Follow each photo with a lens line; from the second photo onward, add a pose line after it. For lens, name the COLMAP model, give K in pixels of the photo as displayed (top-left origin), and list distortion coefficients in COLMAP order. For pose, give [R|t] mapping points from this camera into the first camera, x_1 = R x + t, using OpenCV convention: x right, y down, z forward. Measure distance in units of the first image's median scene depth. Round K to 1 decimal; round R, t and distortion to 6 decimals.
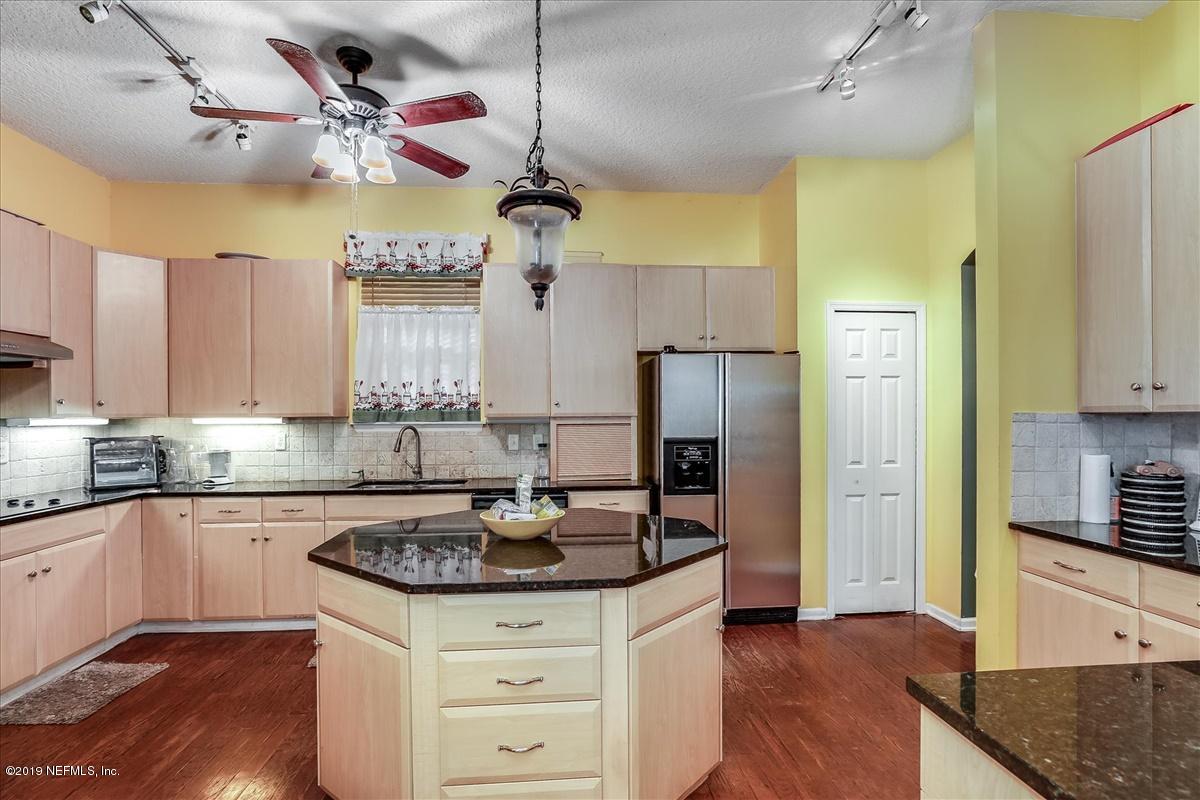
lens RADIAL K [[573.0, 0, 576.1], [0, 573.0, 414.5], [0, 0, 1]] dist [-0.011290, -0.000619]
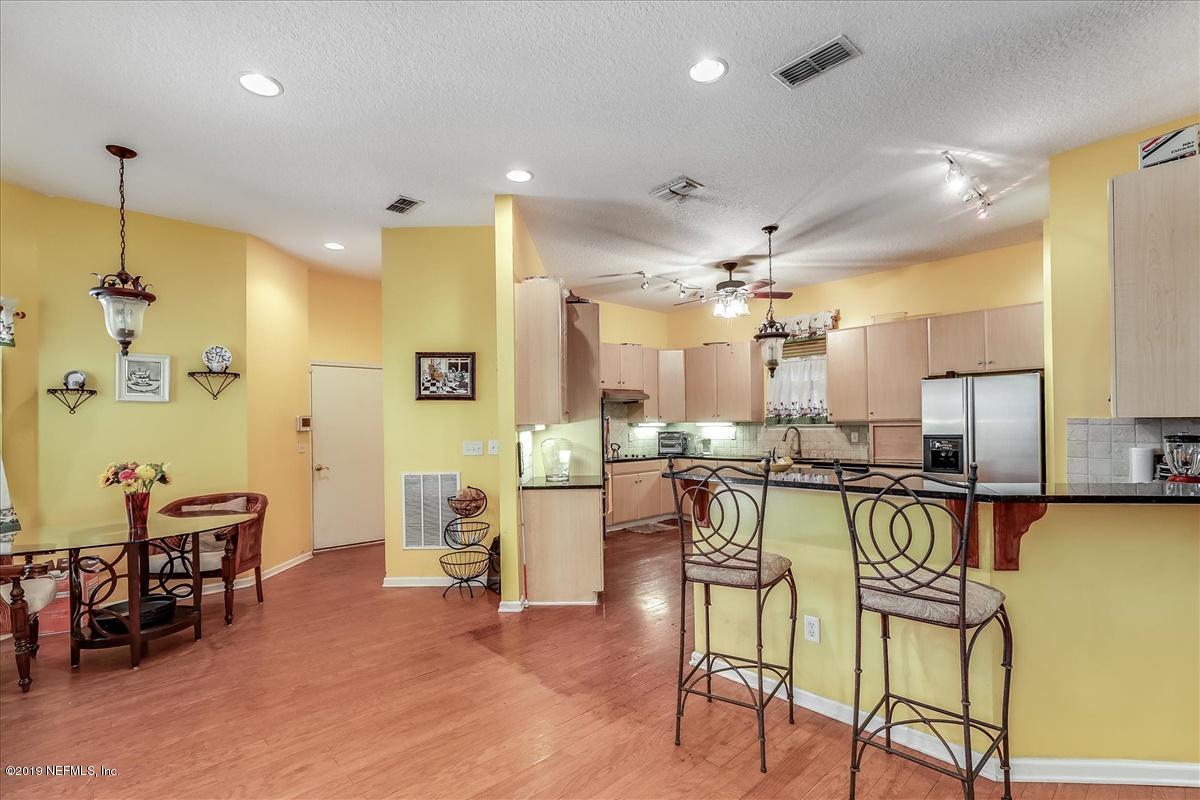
lens RADIAL K [[573.0, 0, 600.7], [0, 573.0, 410.6], [0, 0, 1]] dist [-0.011290, -0.000619]
pose [[0.625960, -0.019464, -0.779612, 0.727950], [0.010792, 0.999809, -0.016297, -0.008043], [0.779780, 0.001788, 0.626051, -0.575482]]
